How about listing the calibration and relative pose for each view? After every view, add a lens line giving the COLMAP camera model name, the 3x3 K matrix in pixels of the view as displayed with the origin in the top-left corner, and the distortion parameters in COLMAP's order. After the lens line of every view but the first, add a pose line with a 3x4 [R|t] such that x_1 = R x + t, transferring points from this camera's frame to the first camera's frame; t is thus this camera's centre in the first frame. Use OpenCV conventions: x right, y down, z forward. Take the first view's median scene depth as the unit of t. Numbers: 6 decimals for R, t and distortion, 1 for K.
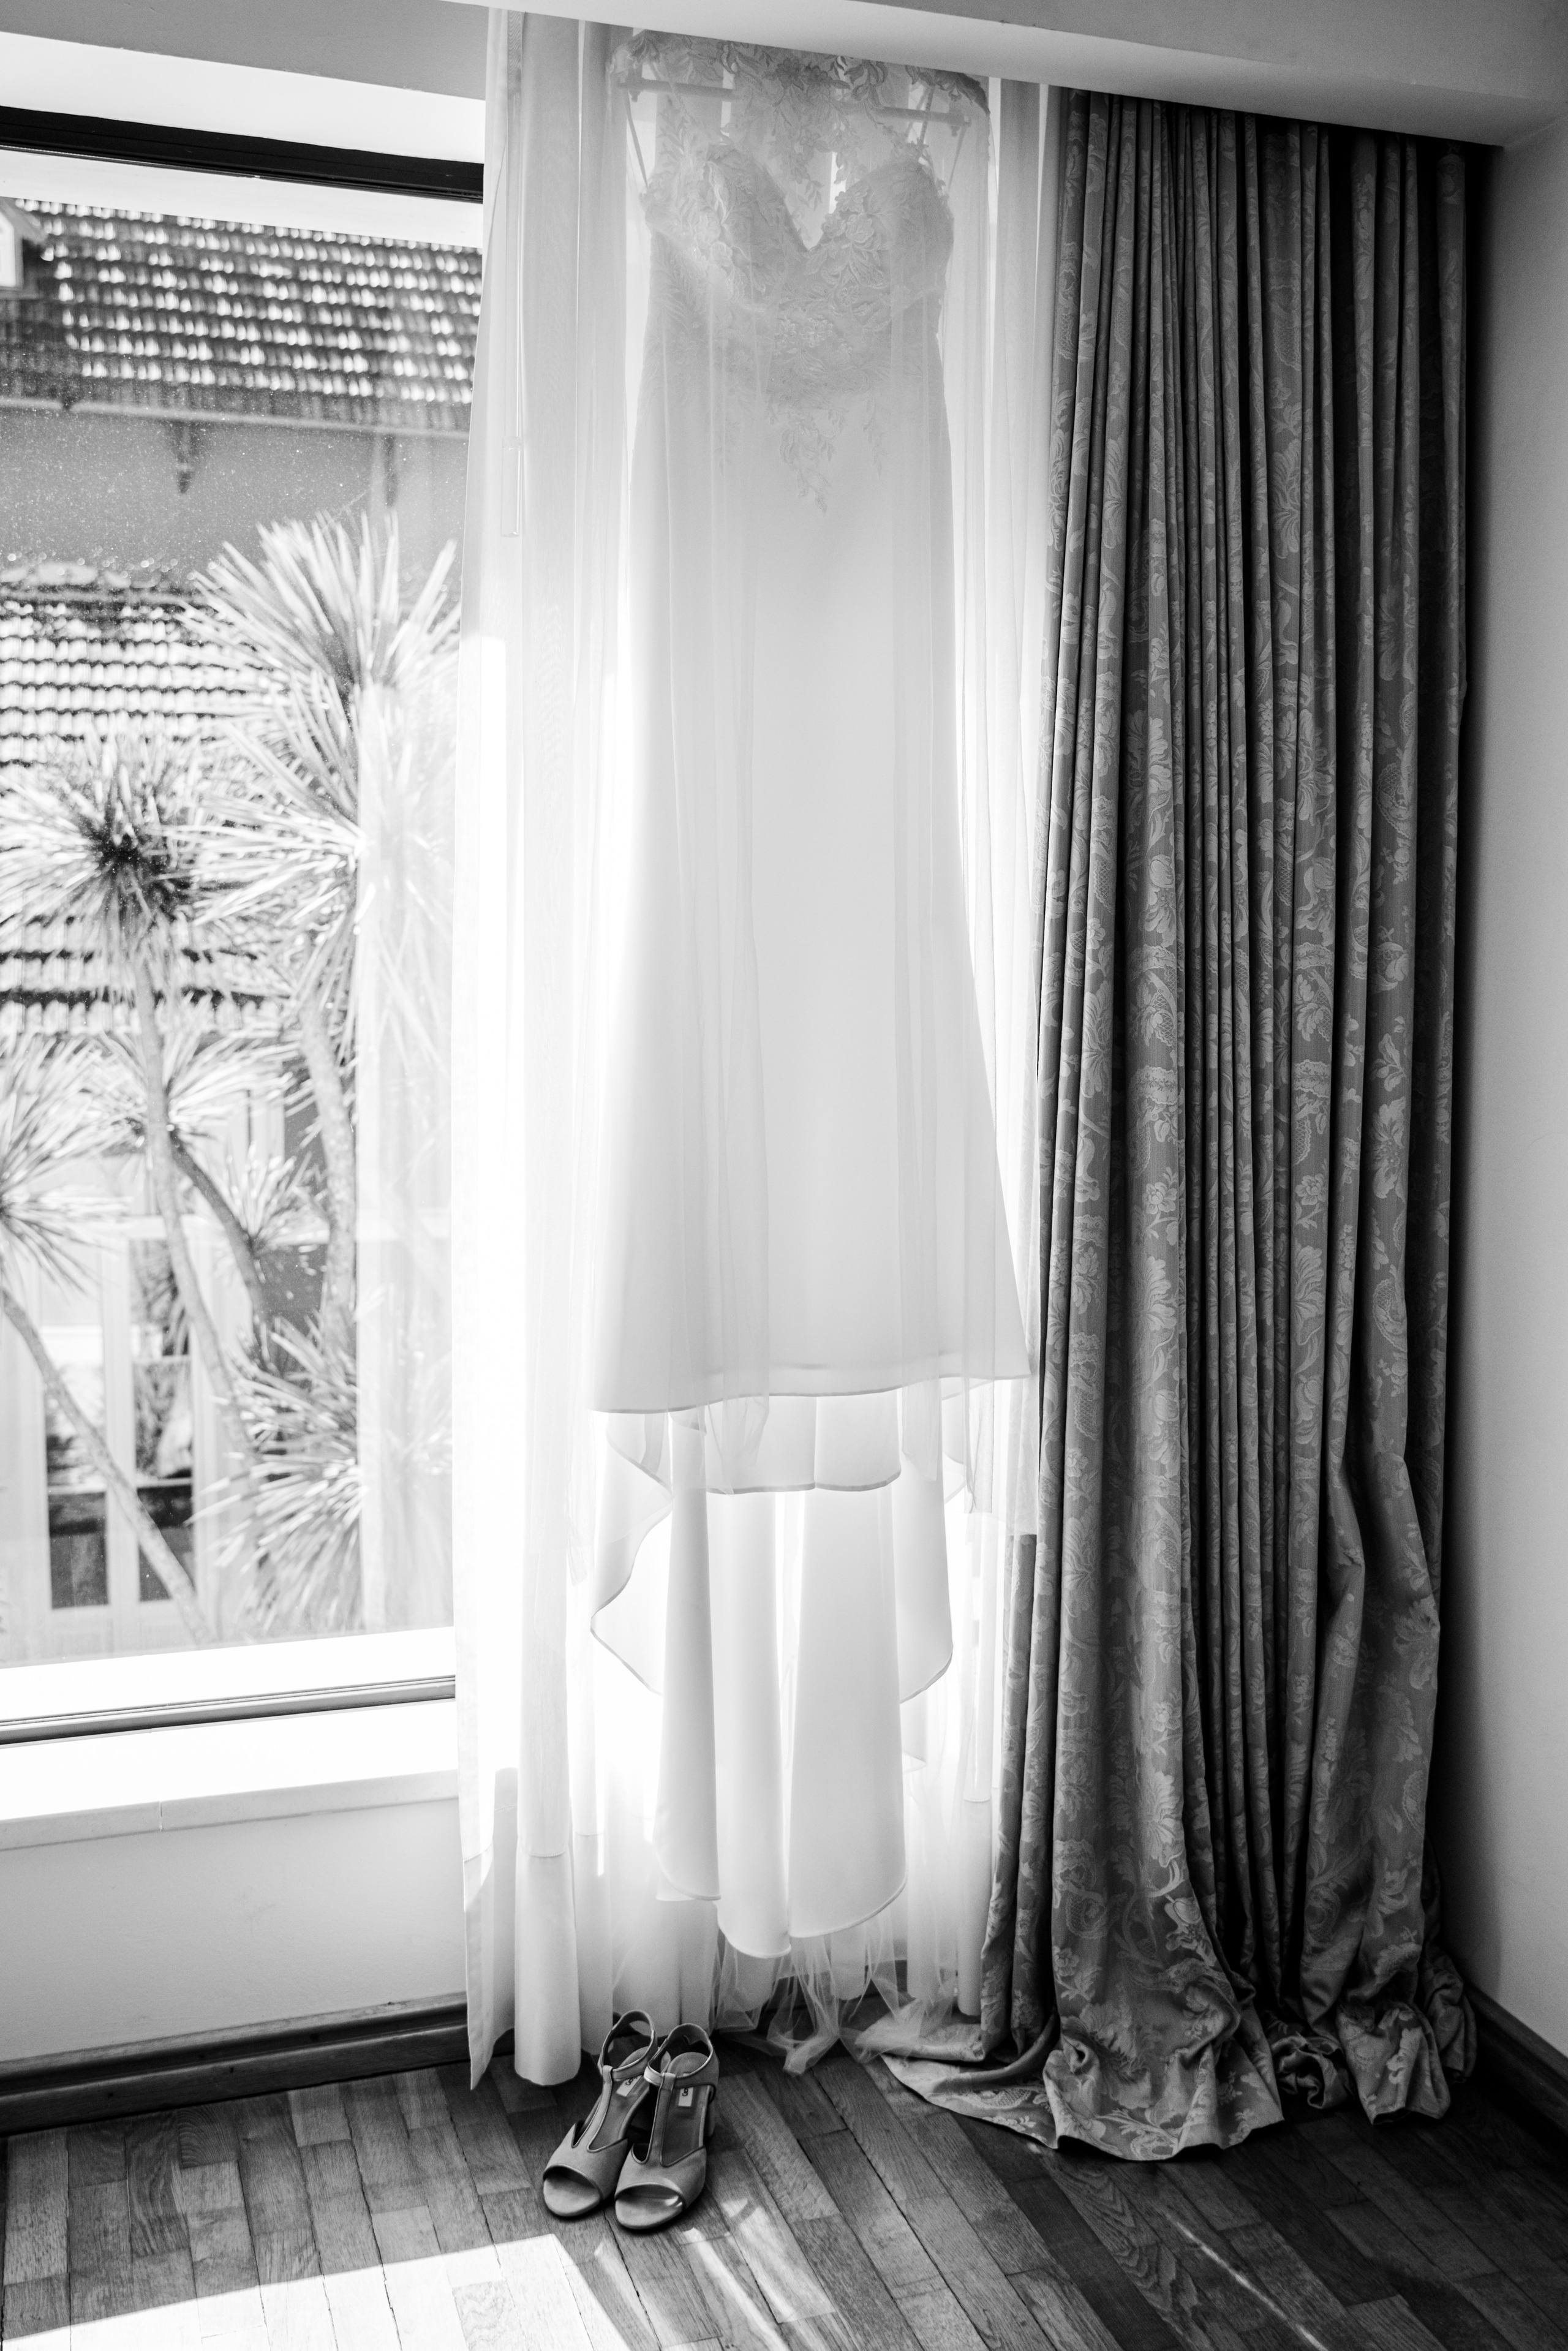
lens RADIAL K [[2204.2, 0, 784.7], [0, 2204.2, 1184.2], [0, 0, 1]] dist [-0.007663, 0.000000]
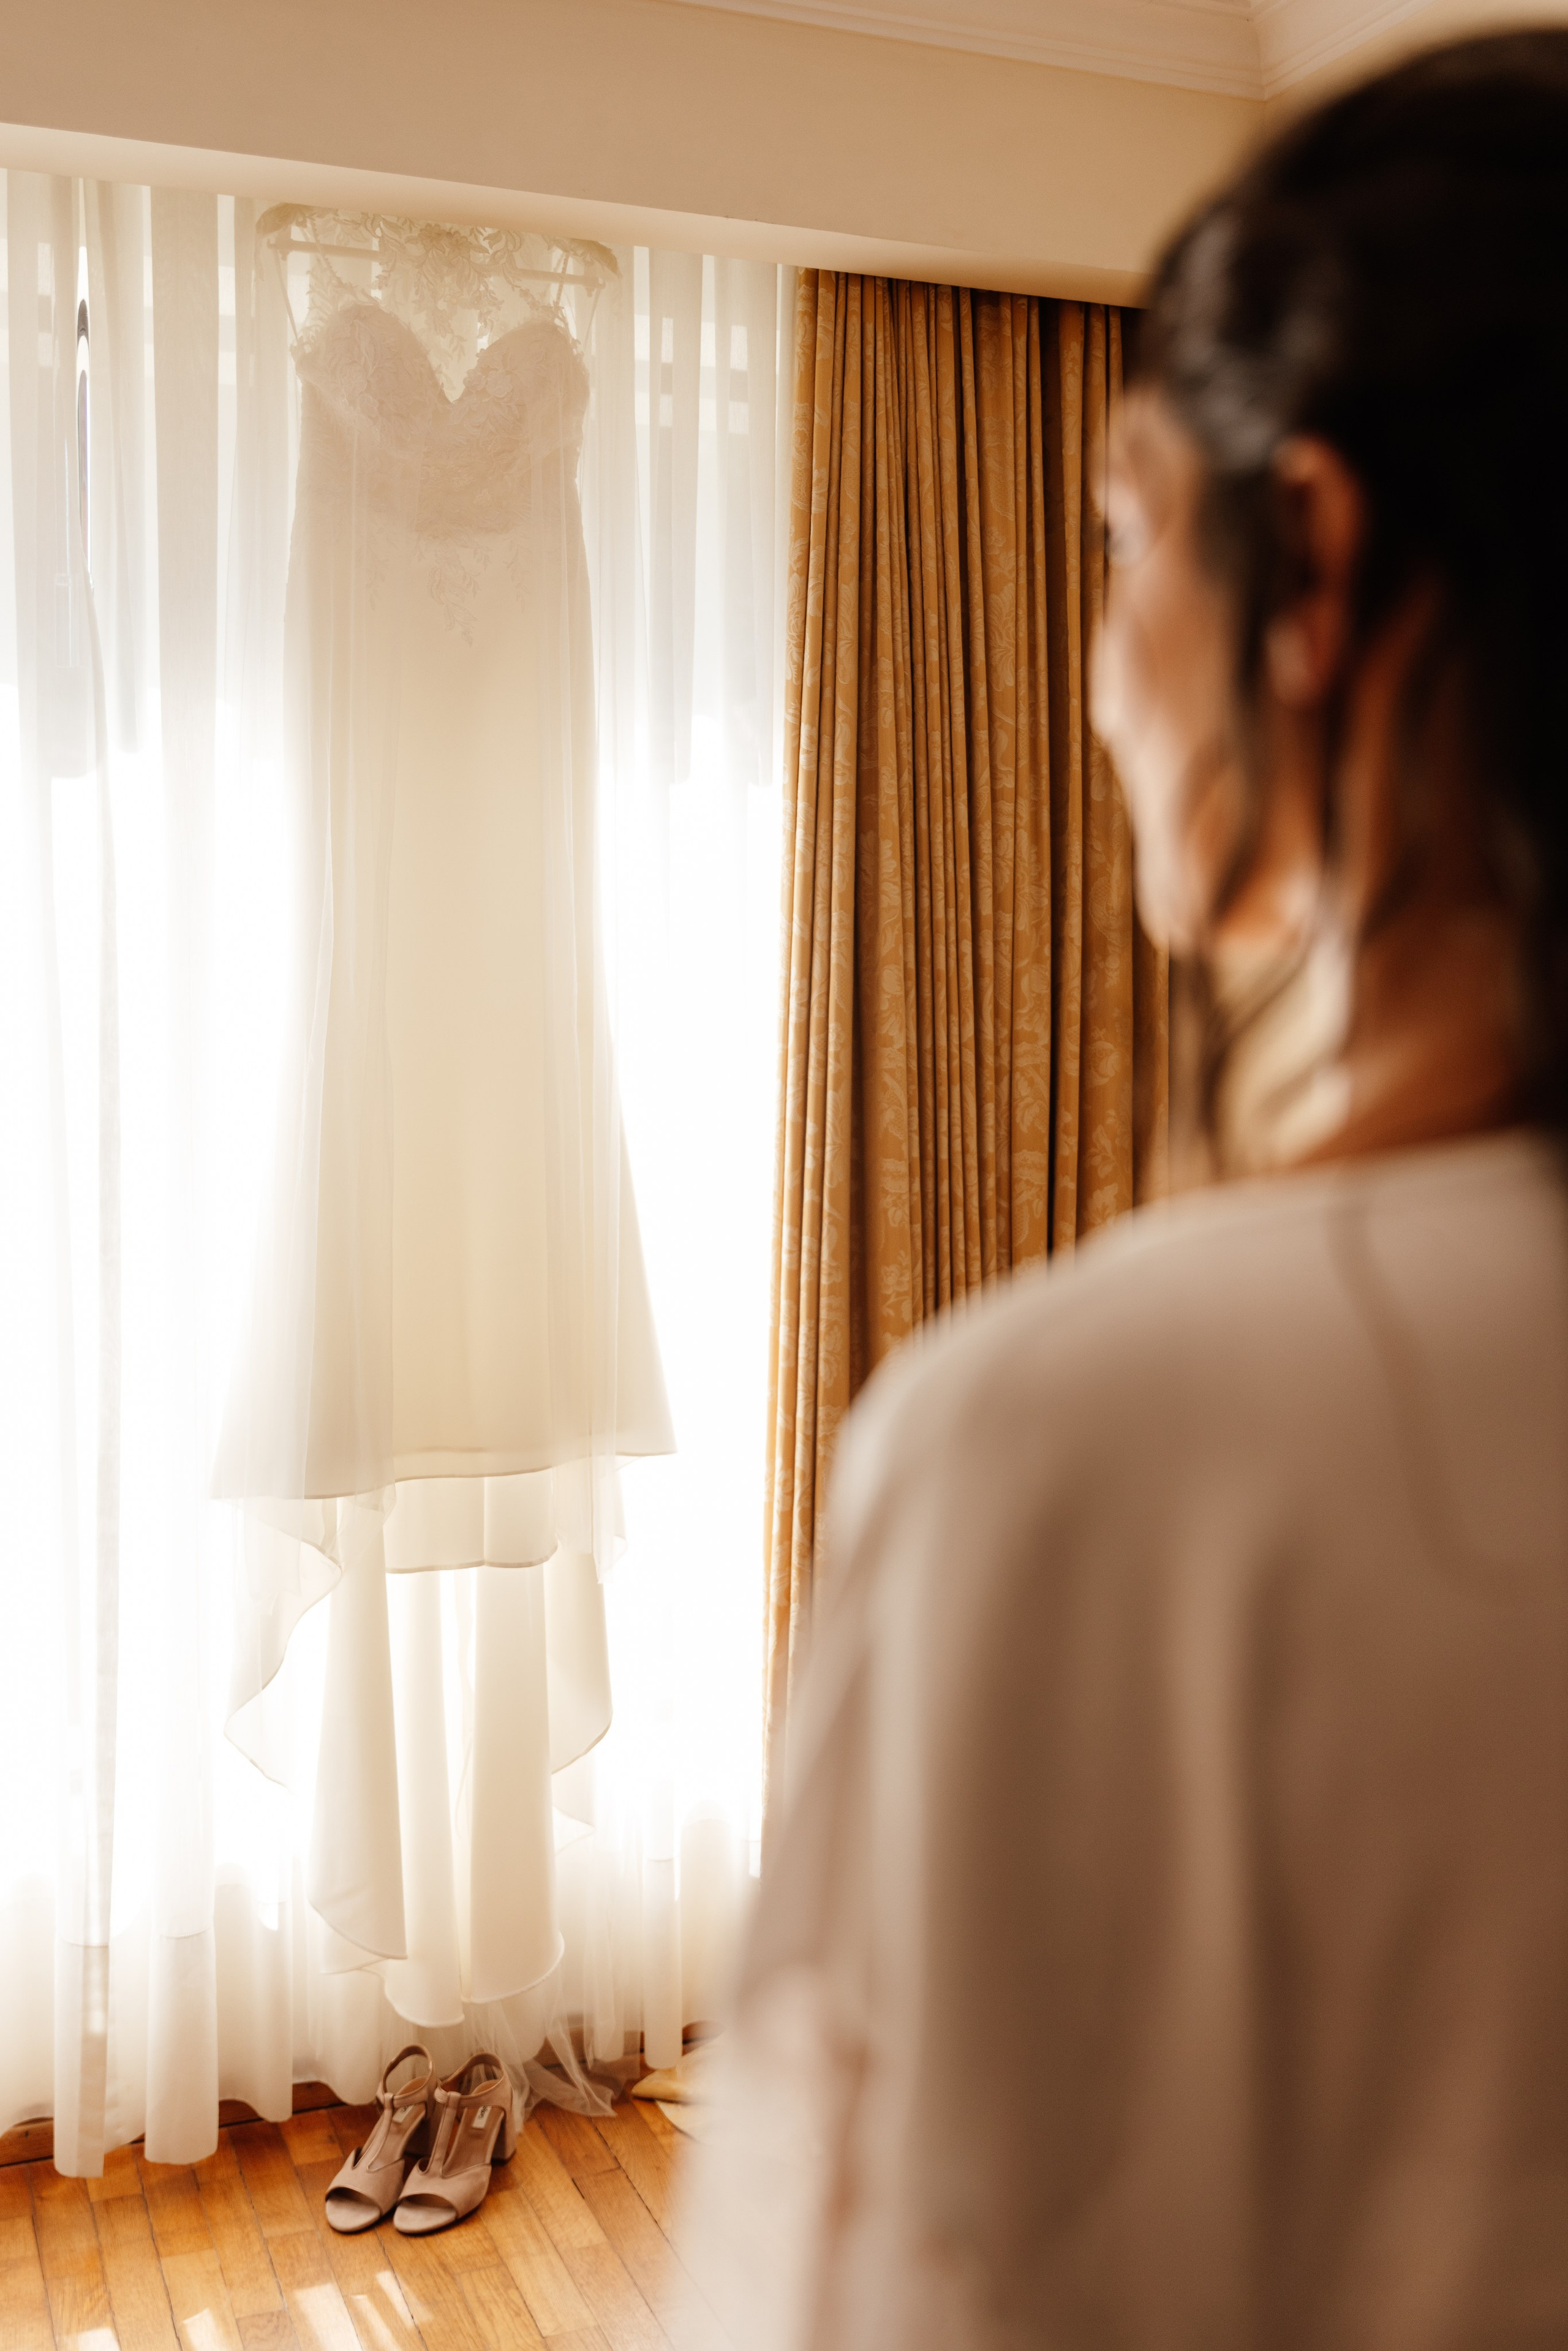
lens RADIAL K [[2407.0, 0, 785.3], [0, 2407.0, 1166.4], [0, 0, 1]] dist [0.008230, 0.000000]
pose [[0.998604, -0.016006, 0.050337, 0.056373], [0.018385, 0.998719, -0.047152, 0.005625], [-0.049518, 0.048012, 0.997619, -0.177579]]
